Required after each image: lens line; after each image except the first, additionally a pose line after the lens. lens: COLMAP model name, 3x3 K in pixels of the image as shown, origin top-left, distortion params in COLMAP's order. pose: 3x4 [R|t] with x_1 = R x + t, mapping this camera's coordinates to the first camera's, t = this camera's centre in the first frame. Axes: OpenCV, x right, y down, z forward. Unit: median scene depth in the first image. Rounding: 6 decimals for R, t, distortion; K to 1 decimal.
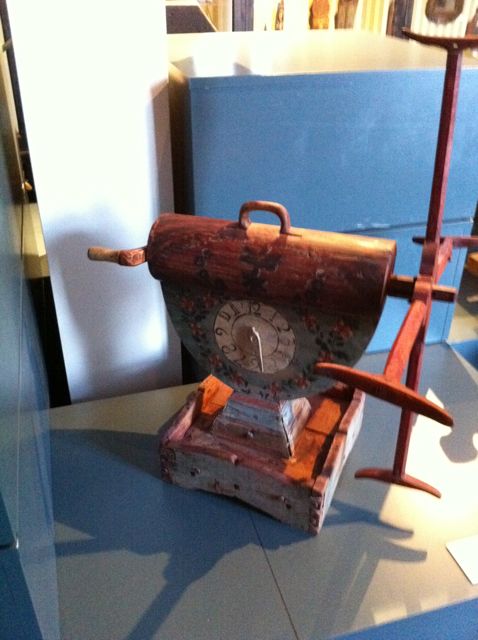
lens RADIAL K [[653.7, 0, 239.4], [0, 653.7, 281.8], [0, 0, 1]] dist [0.006109, -0.009186]
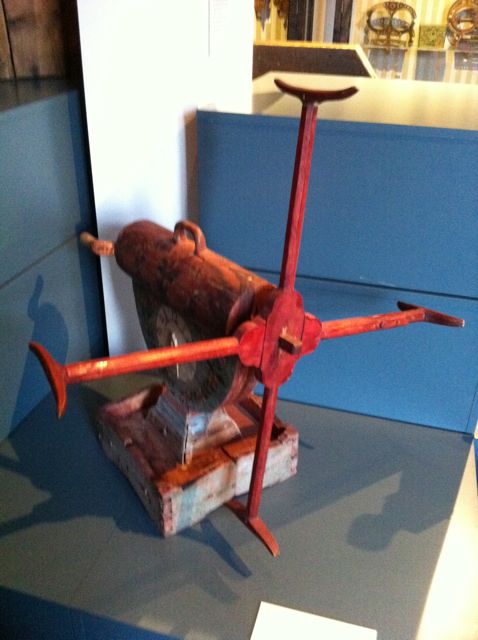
lens RADIAL K [[653.7, 0, 239.4], [0, 653.7, 281.8], [0, 0, 1]] dist [0.006109, -0.009186]
pose [[0.842151, 0.238619, -0.483572, 0.627704], [-0.264602, 0.964241, 0.014996, -0.060865], [0.469859, 0.115325, 0.875176, 0.077709]]
